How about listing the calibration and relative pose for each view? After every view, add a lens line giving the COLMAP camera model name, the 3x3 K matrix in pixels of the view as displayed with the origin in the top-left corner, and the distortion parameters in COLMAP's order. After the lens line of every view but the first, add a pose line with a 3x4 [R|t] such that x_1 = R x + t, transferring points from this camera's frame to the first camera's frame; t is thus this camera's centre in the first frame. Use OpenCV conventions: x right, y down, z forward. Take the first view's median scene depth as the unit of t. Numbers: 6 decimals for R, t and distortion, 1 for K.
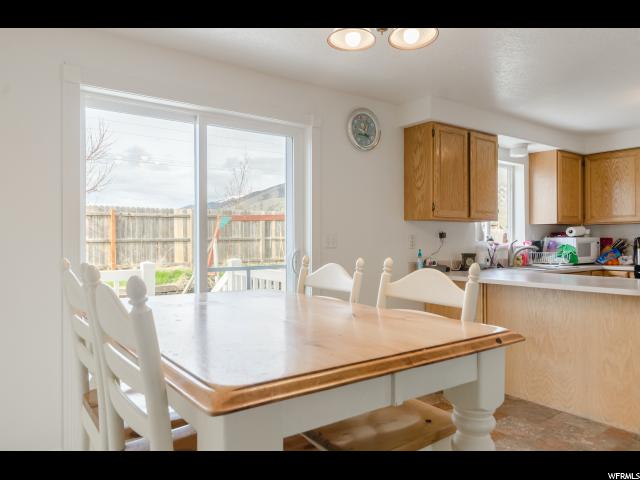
lens RADIAL K [[460.6, 0, 320.5], [0, 460.6, 239.8], [0, 0, 1]] dist [0.003191, 0.003779]
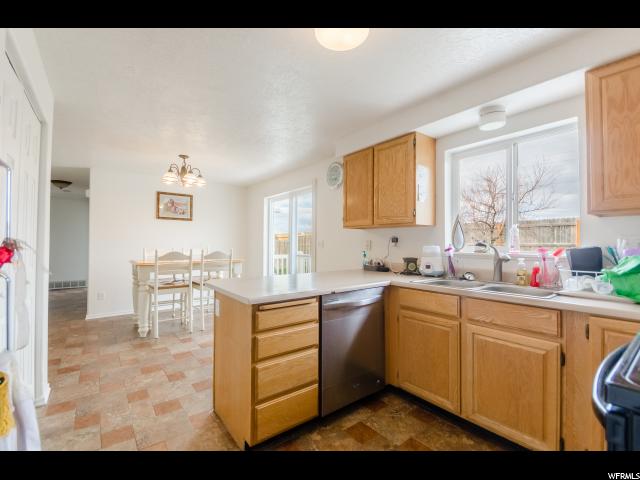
lens RADIAL K [[292.5, 0, 321.1], [0, 292.5, 239.3], [0, 0, 1]] dist [-0.000126, -0.000029]
pose [[0.022866, -0.013604, -0.999646, 0.820262], [-0.001853, 0.999905, -0.013650, -0.001548], [0.999737, 0.002164, 0.022839, 0.683635]]
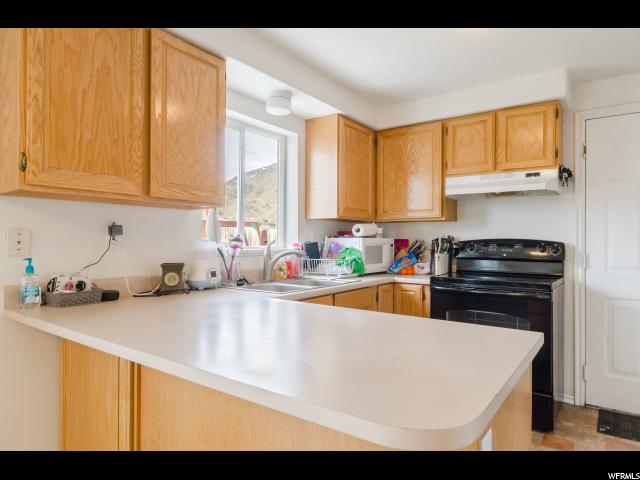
lens RADIAL K [[406.7, 0, 321.5], [0, 406.7, 241.2], [0, 0, 1]] dist [0.012084, 0.001390]
pose [[0.950997, 0.008831, 0.309074, 0.293062], [-0.009363, 0.999956, 0.000239, 0.000402], [-0.309058, -0.003121, 0.951038, 0.407958]]
